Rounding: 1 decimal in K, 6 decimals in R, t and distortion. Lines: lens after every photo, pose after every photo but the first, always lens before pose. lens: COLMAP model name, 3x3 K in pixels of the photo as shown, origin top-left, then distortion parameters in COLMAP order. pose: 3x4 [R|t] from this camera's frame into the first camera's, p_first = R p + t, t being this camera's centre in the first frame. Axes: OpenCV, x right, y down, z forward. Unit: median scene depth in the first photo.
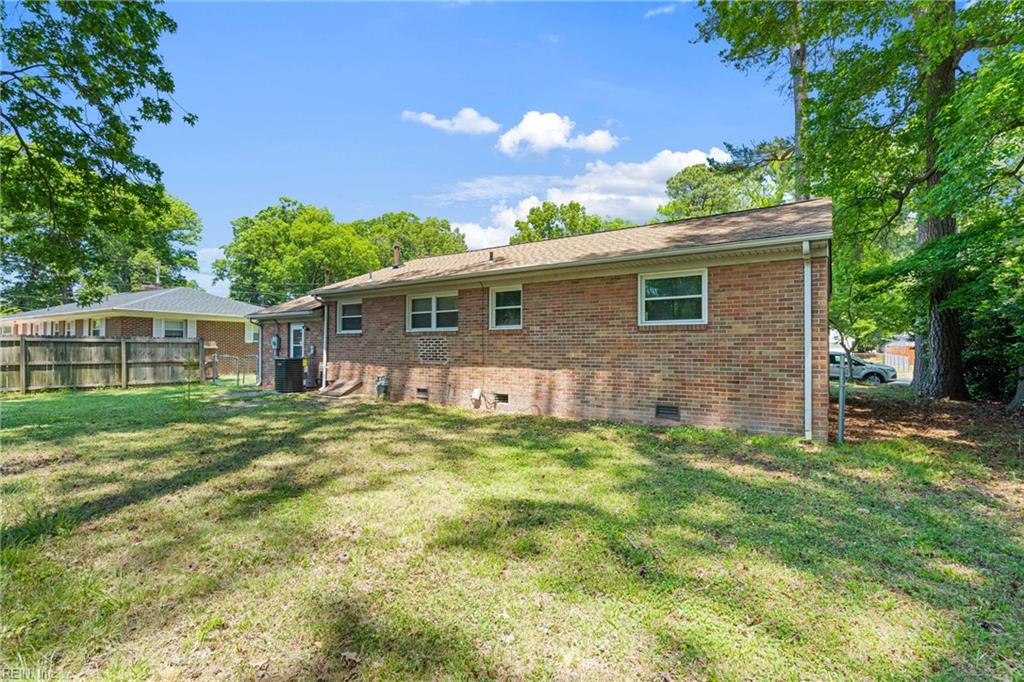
lens RADIAL K [[469.6, 0, 515.6], [0, 469.6, 343.0], [0, 0, 1]] dist [-0.005730, 0.001769]
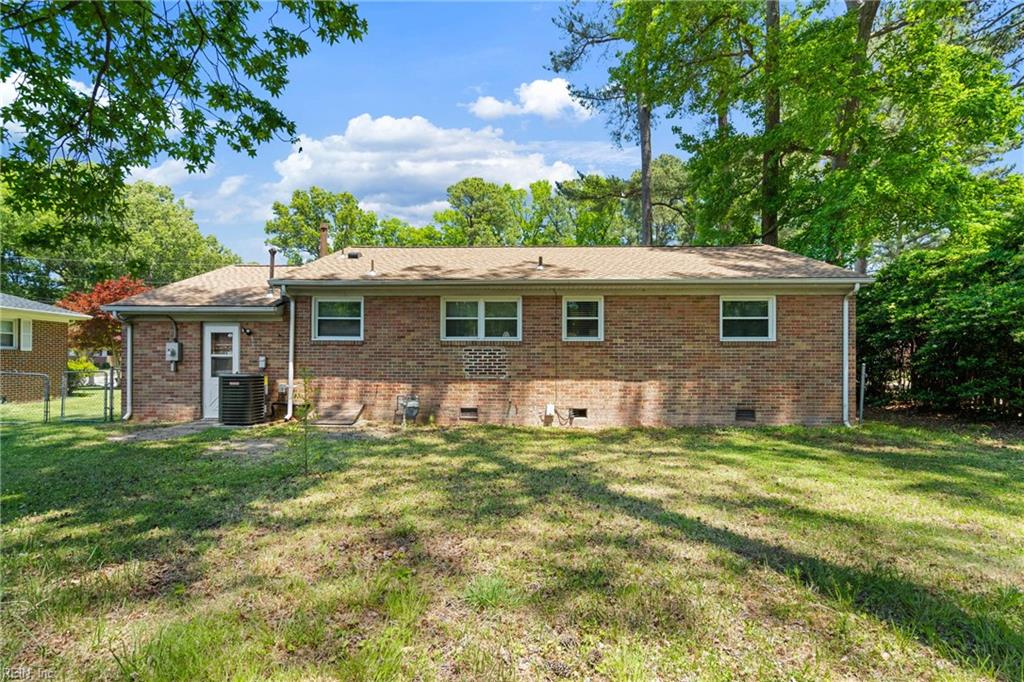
lens RADIAL K [[510.9, 0, 504.5], [0, 510.9, 359.9], [0, 0, 1]] dist [-0.001235, 0.000210]
pose [[0.837898, 0.001426, 0.545825, -0.708882], [-0.007752, 0.999927, 0.009287, 0.001170], [-0.545772, -0.012012, 0.837848, 0.202839]]
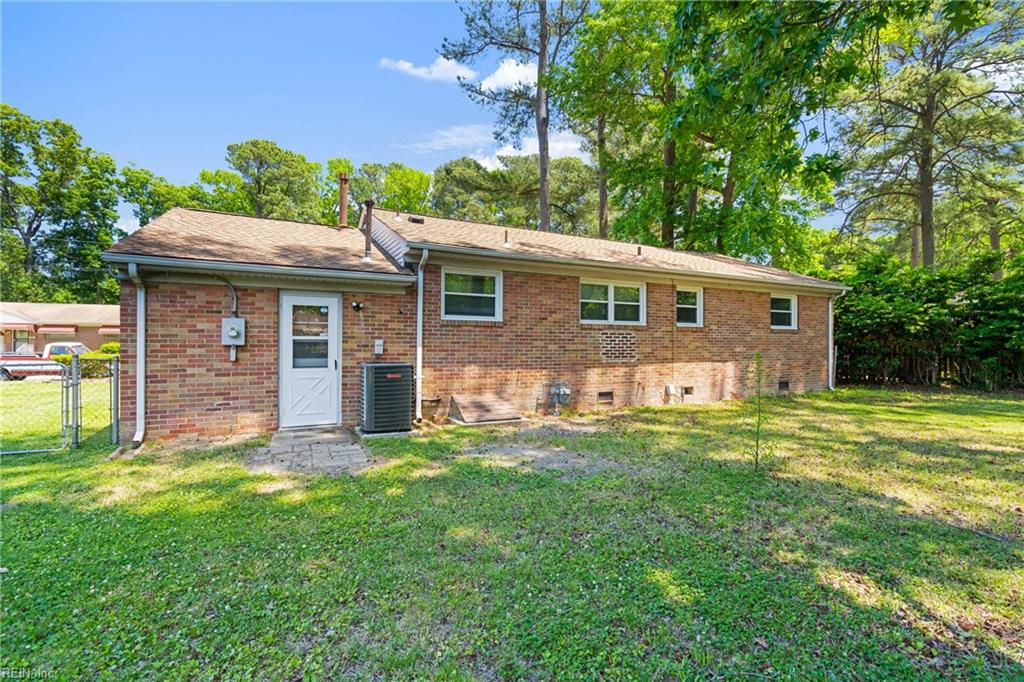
lens RADIAL K [[469.6, 0, 597.4], [0, 469.6, 341.3], [0, 0, 1]] dist [-0.005730, 0.001769]
pose [[0.429410, 0.005188, 0.903095, -1.053488], [-0.011021, 0.999939, -0.000504, 0.007143], [-0.903042, -0.009737, 0.429441, 0.707201]]
